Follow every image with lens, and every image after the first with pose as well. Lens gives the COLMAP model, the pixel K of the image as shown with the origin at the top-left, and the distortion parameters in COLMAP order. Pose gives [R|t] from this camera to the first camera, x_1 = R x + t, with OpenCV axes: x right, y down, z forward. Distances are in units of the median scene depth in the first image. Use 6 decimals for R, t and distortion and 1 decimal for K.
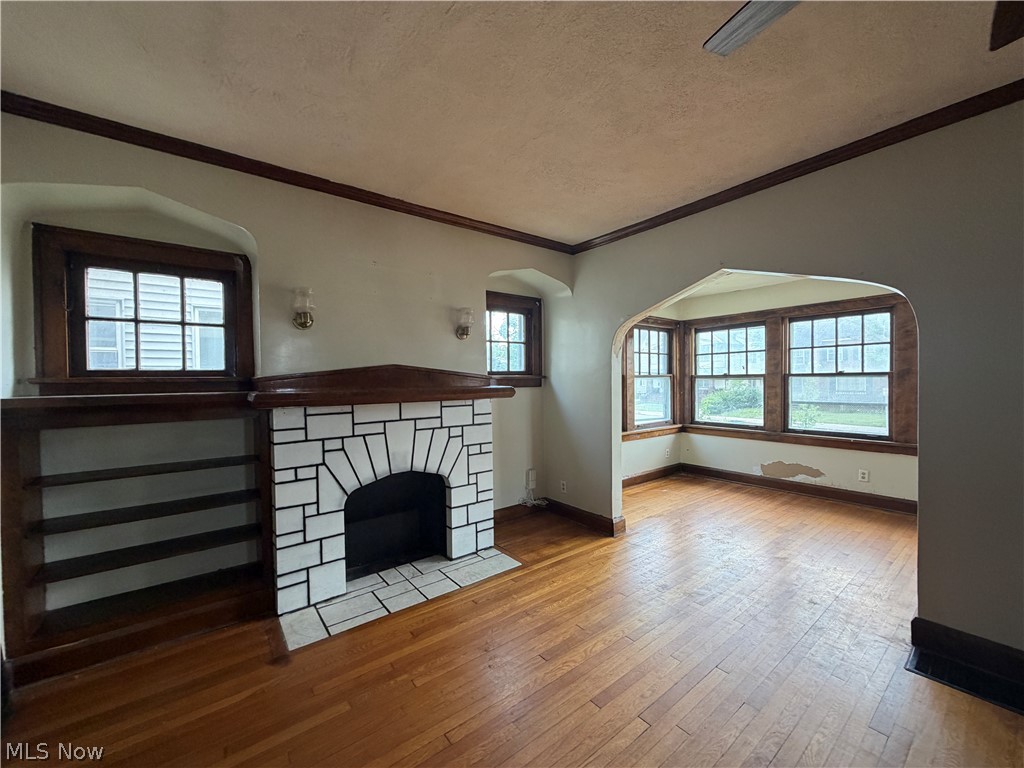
lens RADIAL K [[411.9, 0, 512.1], [0, 411.9, 384.7], [0, 0, 1]] dist [-0.000225, -0.000744]
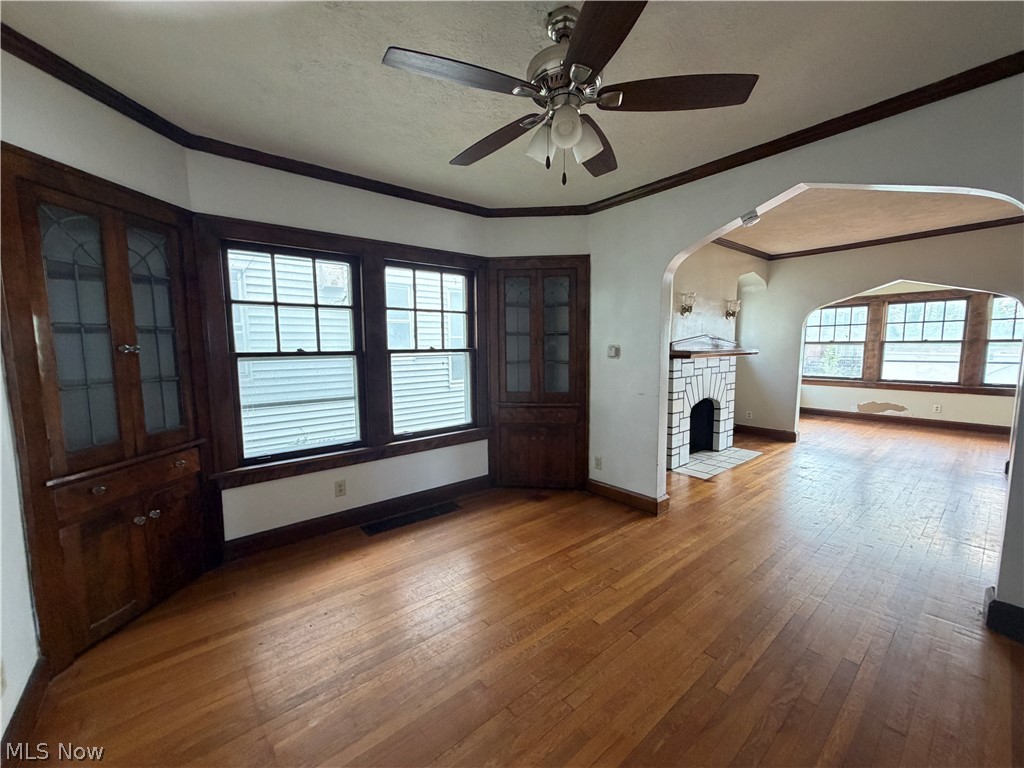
lens RADIAL K [[411.9, 0, 505.3], [0, 411.9, 384.4], [0, 0, 1]] dist [-0.000225, -0.000744]
pose [[0.999743, -0.000497, 0.022676, -1.069008], [-0.001319, 0.996792, 0.080030, 0.017853], [-0.022643, -0.080040, 0.996534, -0.646199]]
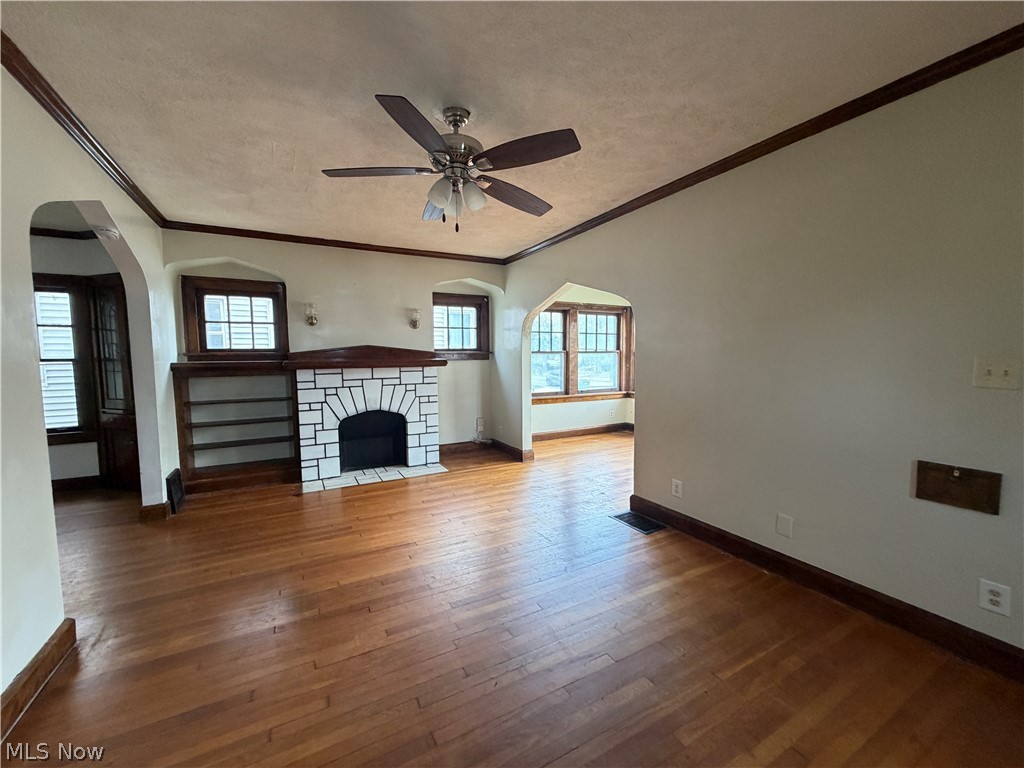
lens RADIAL K [[411.9, 0, 511.5], [0, 411.9, 386.7], [0, 0, 1]] dist [-0.000225, -0.000744]
pose [[0.986268, 0.015356, -0.164438, 0.512939], [-0.004624, 0.997845, 0.065453, 0.006394], [0.165088, -0.063794, 0.984213, -0.499874]]
